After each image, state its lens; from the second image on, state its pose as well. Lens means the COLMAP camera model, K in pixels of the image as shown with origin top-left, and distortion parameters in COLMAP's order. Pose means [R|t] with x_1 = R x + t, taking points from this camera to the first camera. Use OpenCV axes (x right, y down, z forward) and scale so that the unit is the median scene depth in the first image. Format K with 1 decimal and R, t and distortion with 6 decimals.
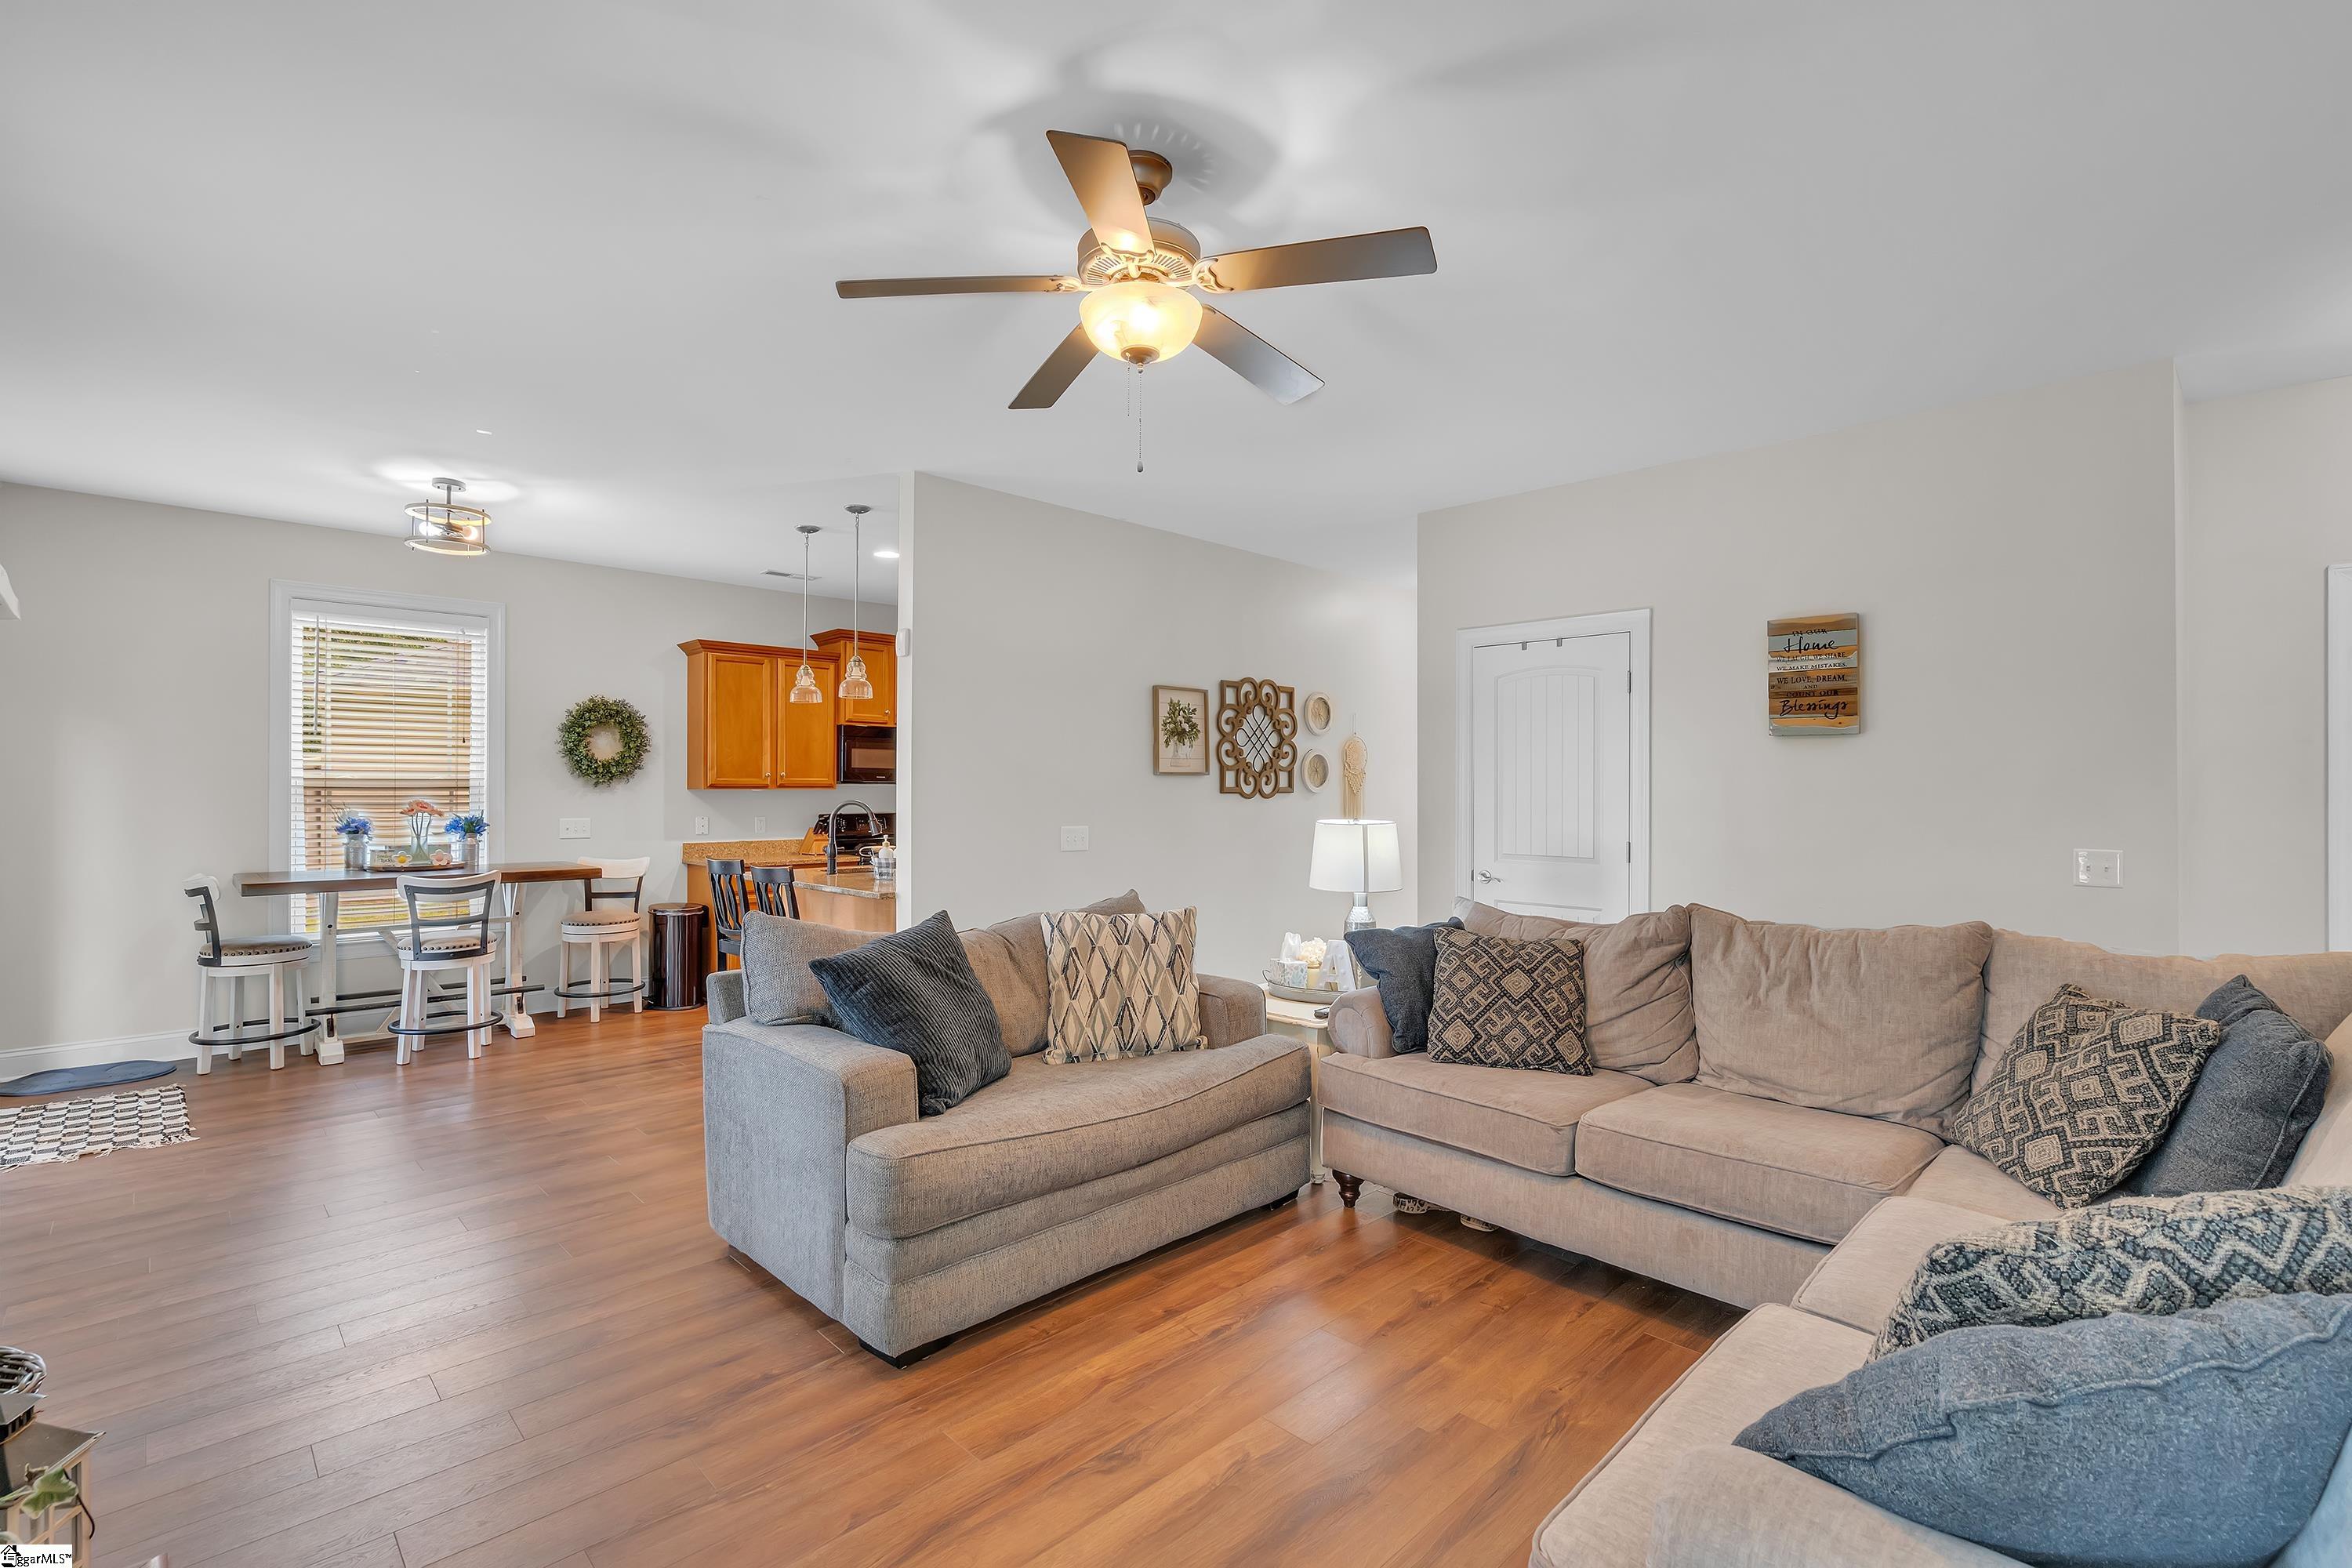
lens RADIAL K [[1053.4, 0, 1173.7], [0, 1053.4, 788.4], [0, 0, 1]] dist [-0.005182, 0.001828]
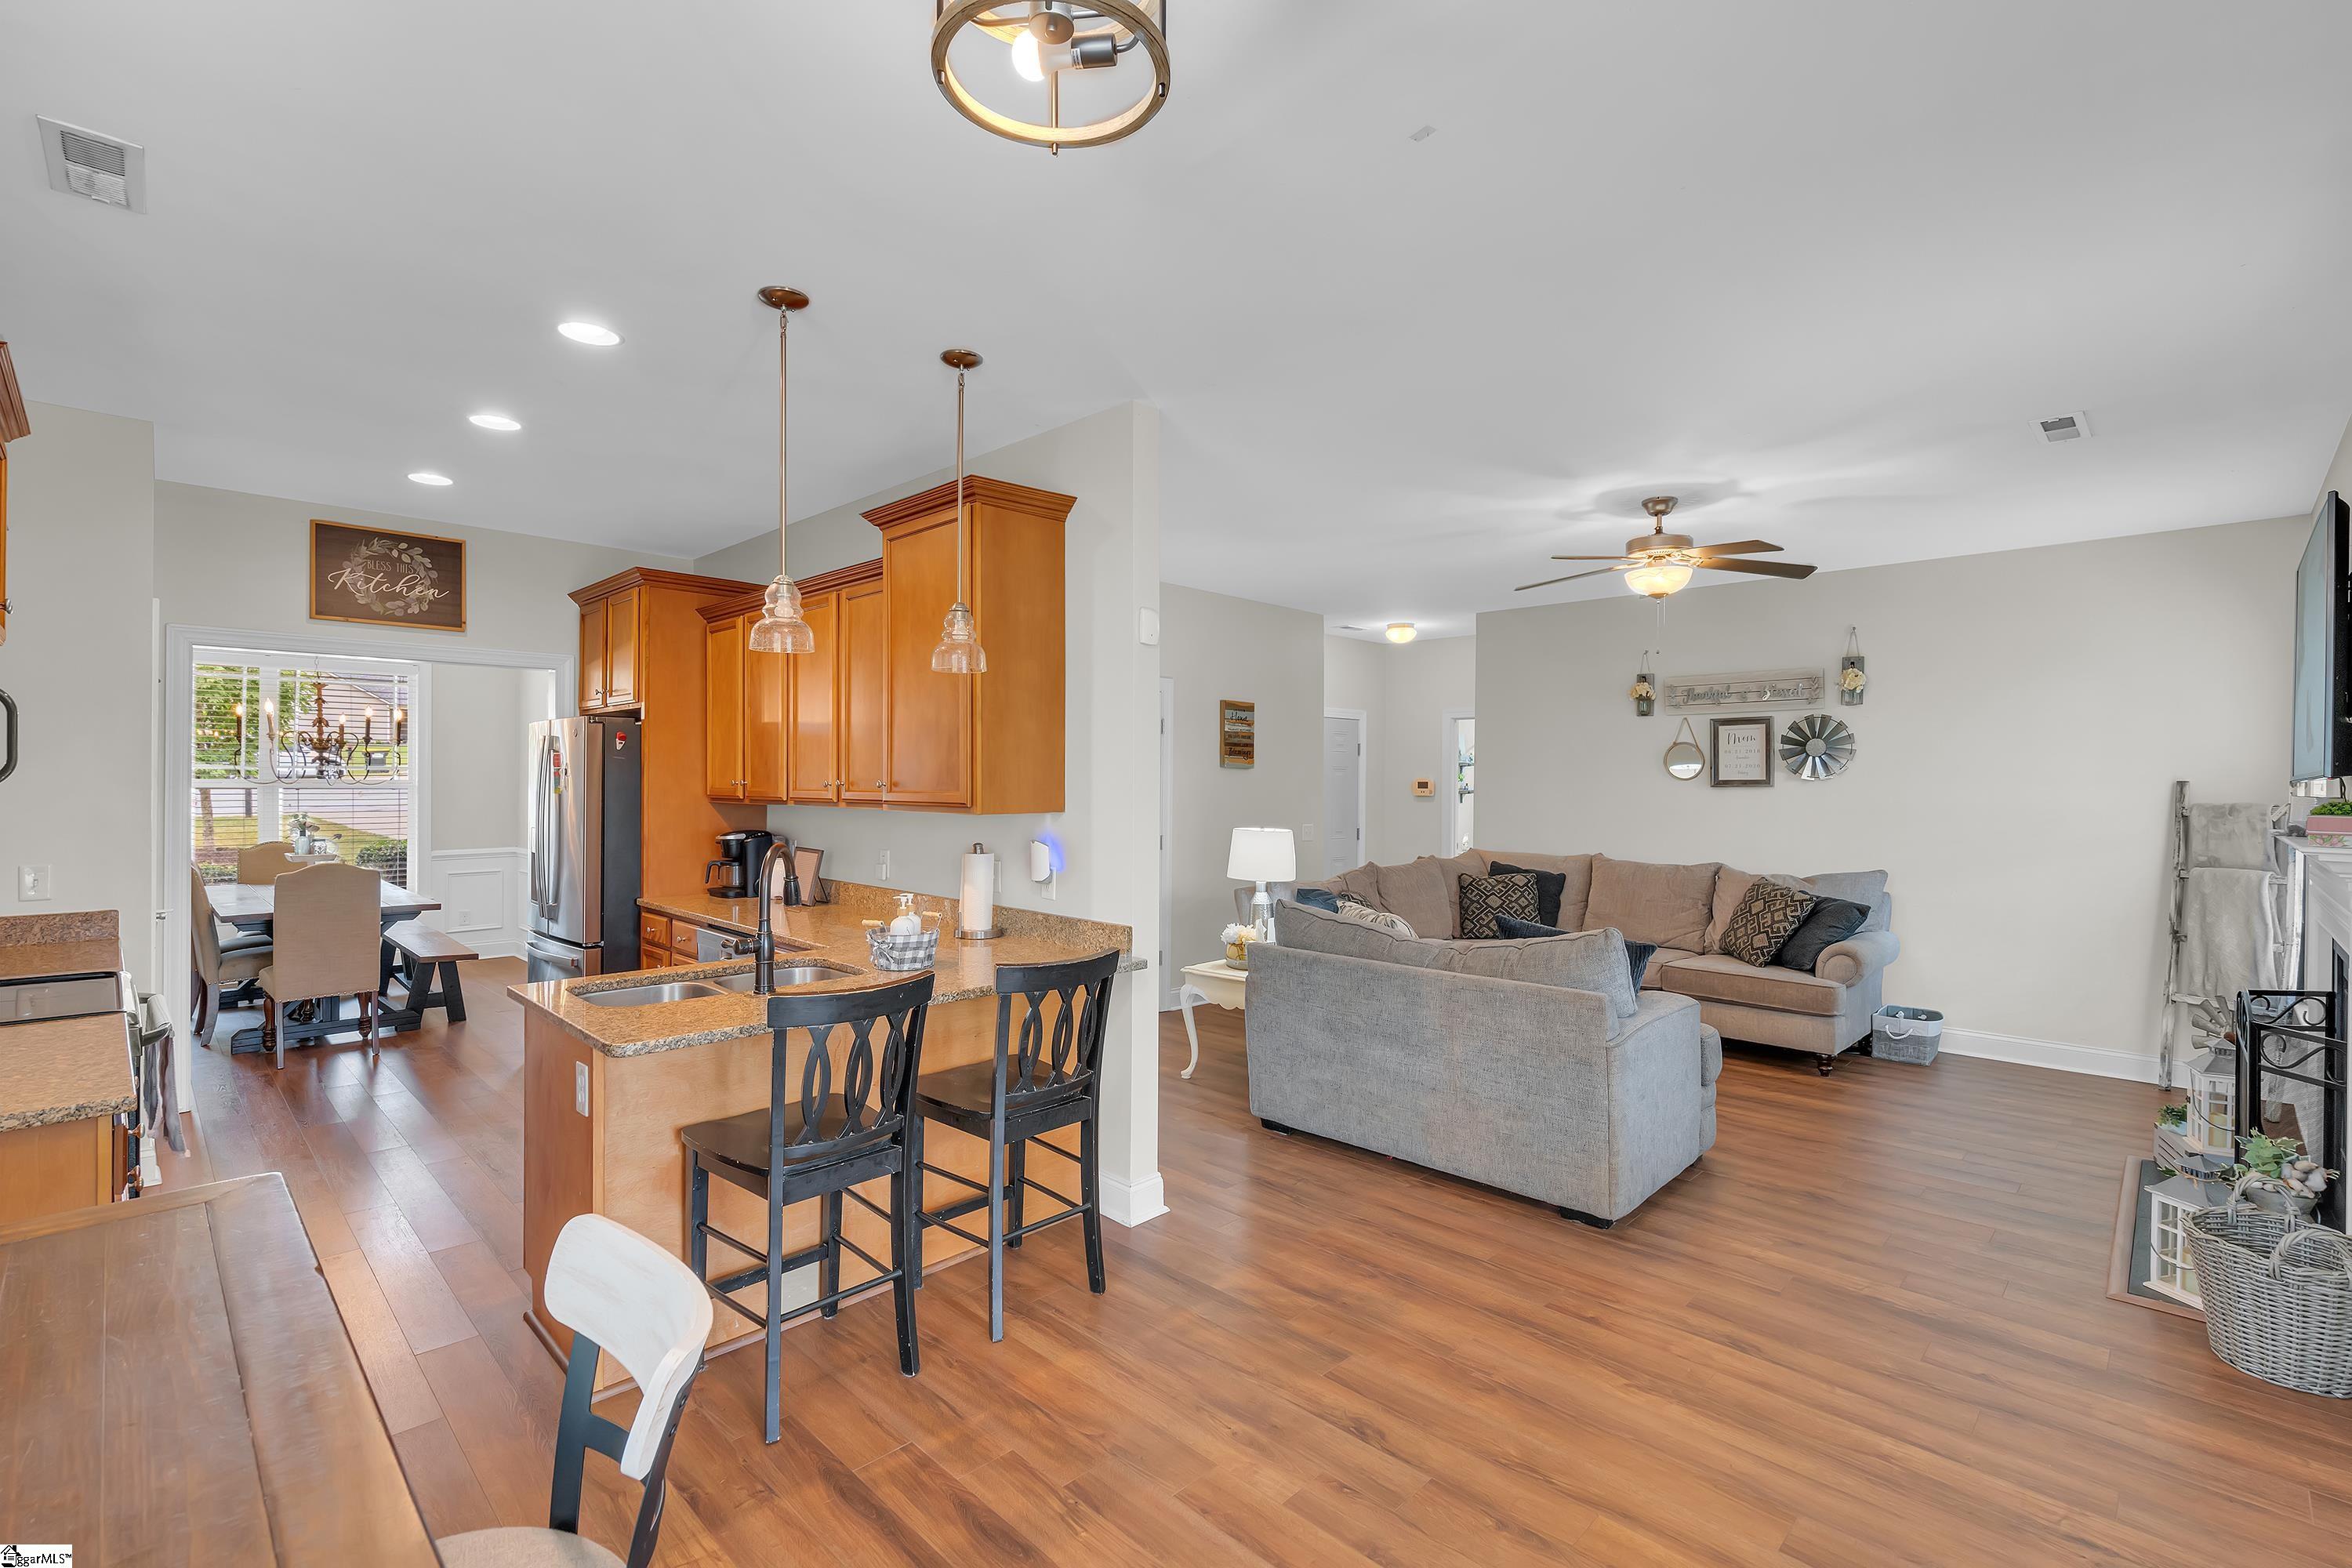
lens RADIAL K [[1053.4, 0, 1167.6], [0, 1053.4, 780.1], [0, 0, 1]] dist [-0.005182, 0.001828]
pose [[-0.020061, -0.003485, 0.999793, -0.814670], [-0.009733, 0.999947, 0.003290, -0.023280], [-0.999751, -0.009665, -0.020094, 0.795743]]
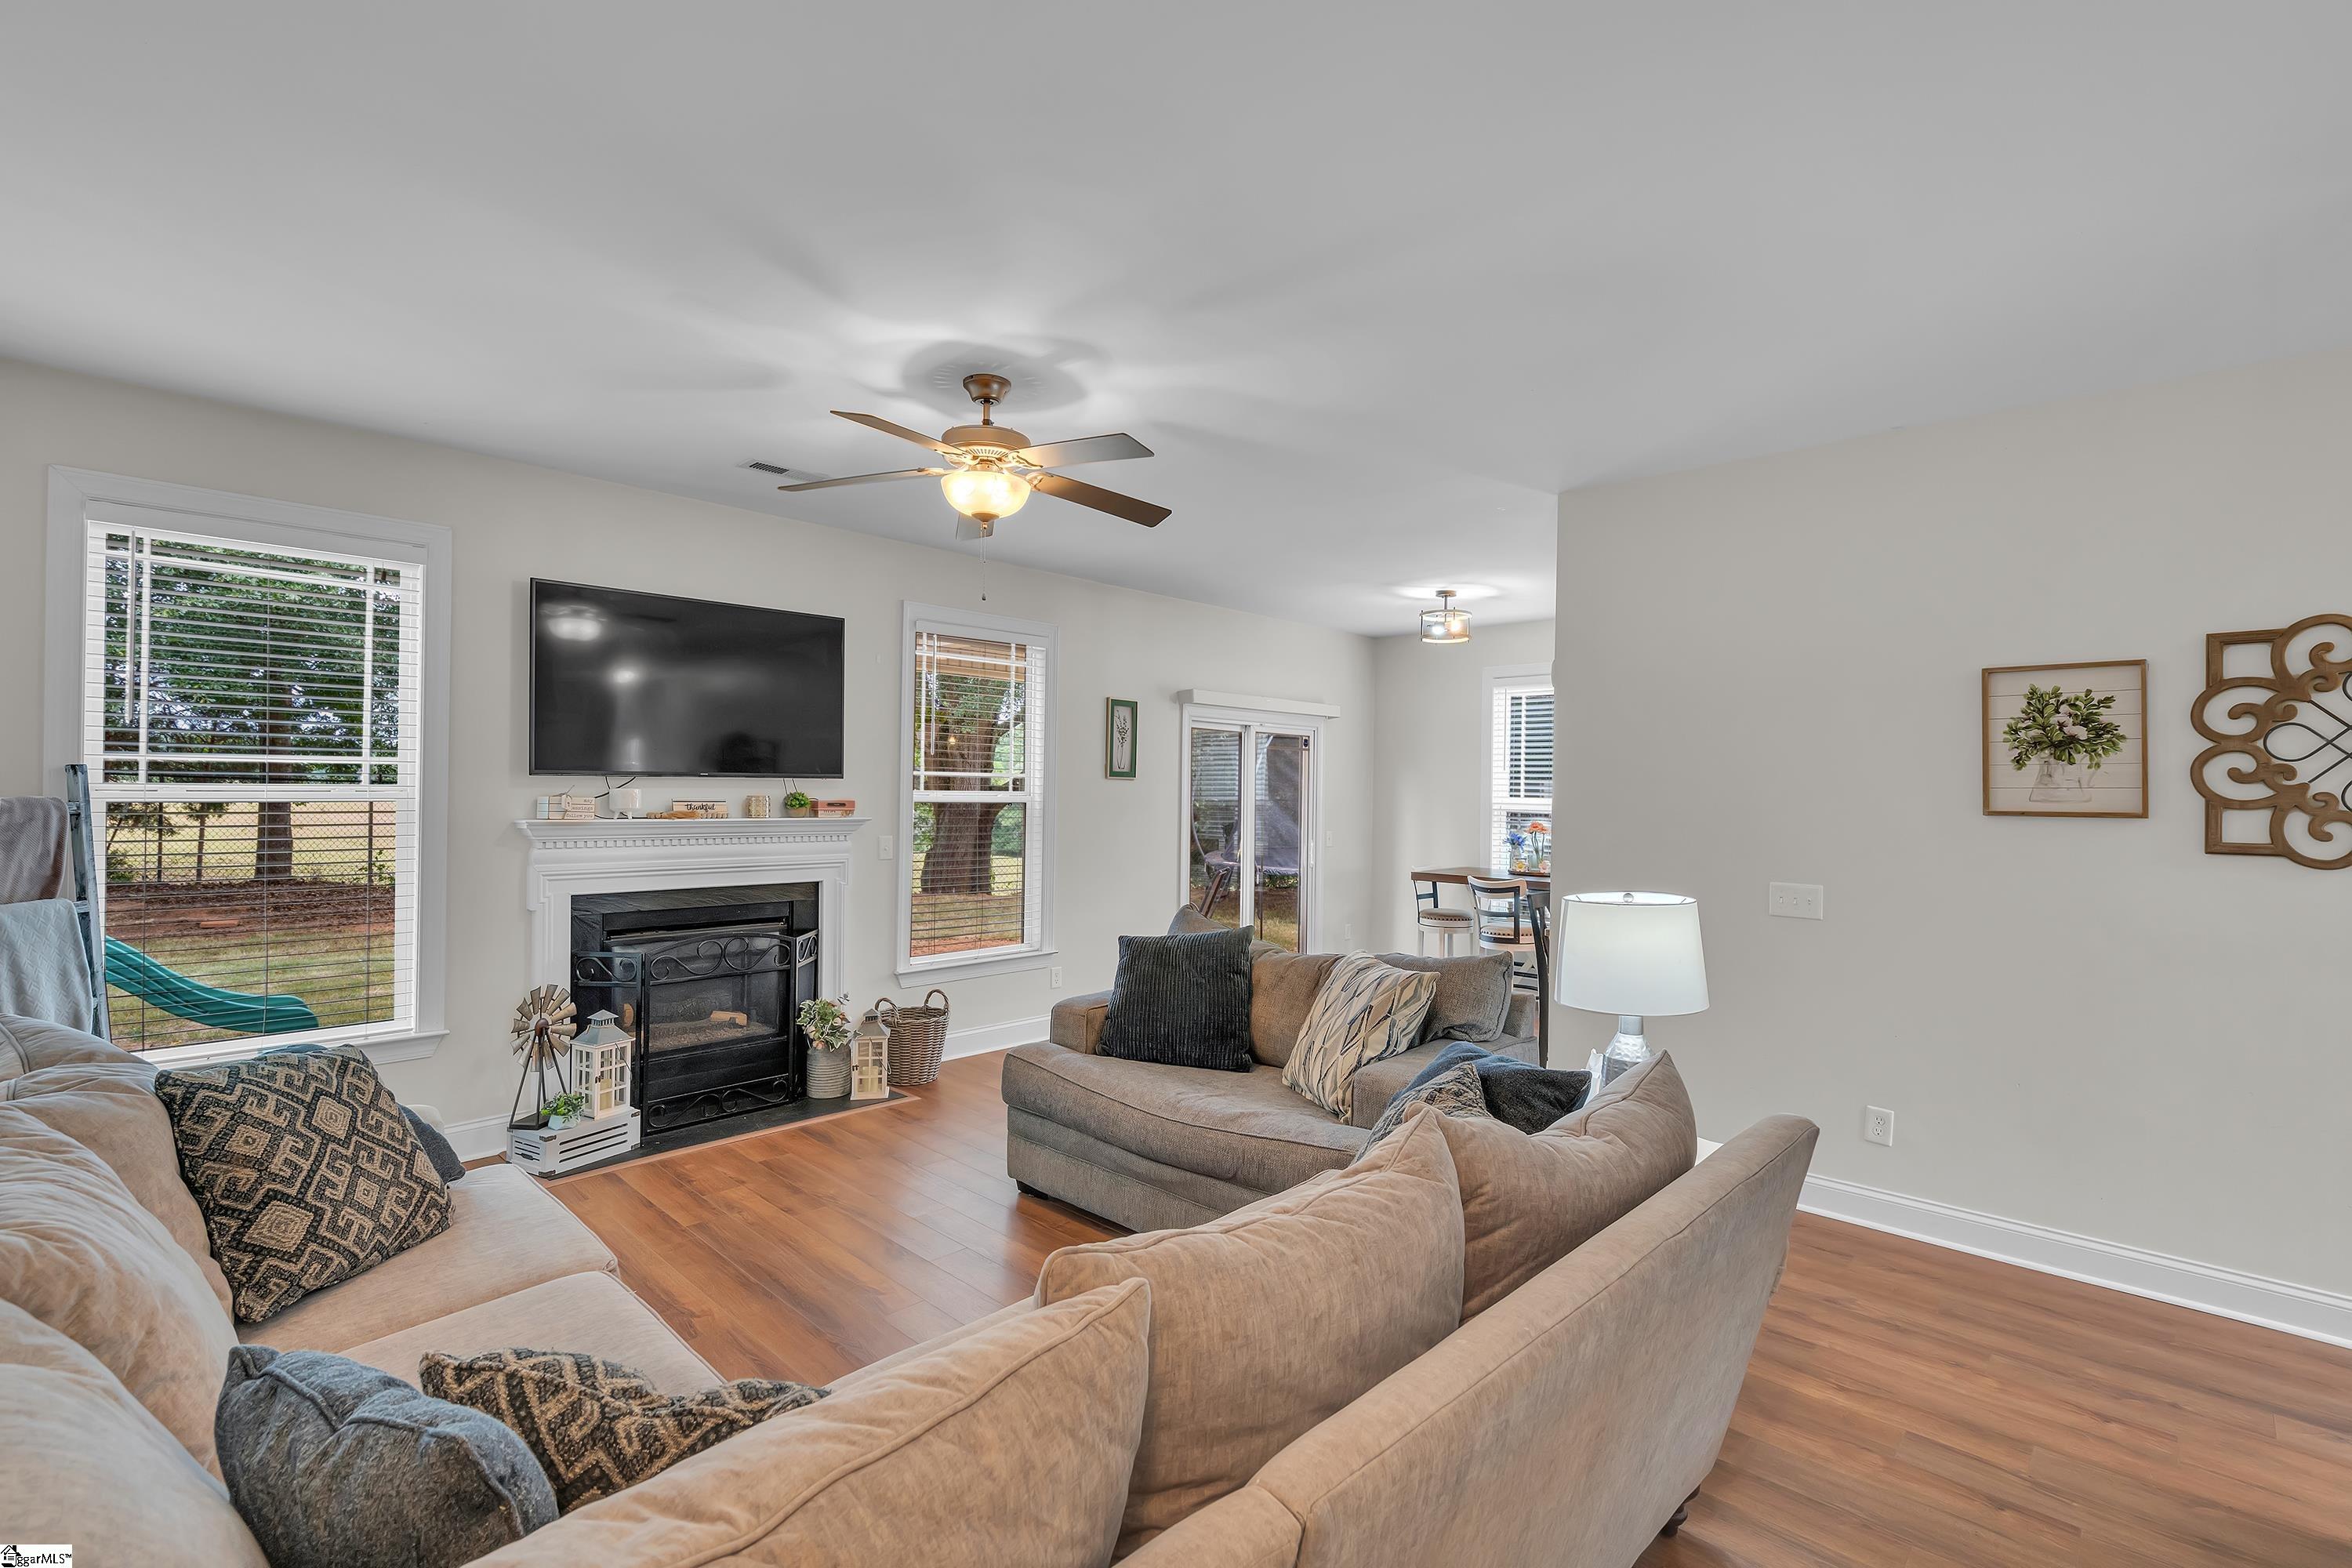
lens RADIAL K [[1053.4, 0, 1176.0], [0, 1053.4, 789.7], [0, 0, 1]] dist [-0.005182, 0.001828]
pose [[0.041351, -0.002167, -0.999142, 0.555417], [-0.010789, 0.999938, -0.002615, -0.020231], [0.999086, 0.010888, 0.041325, 0.486036]]
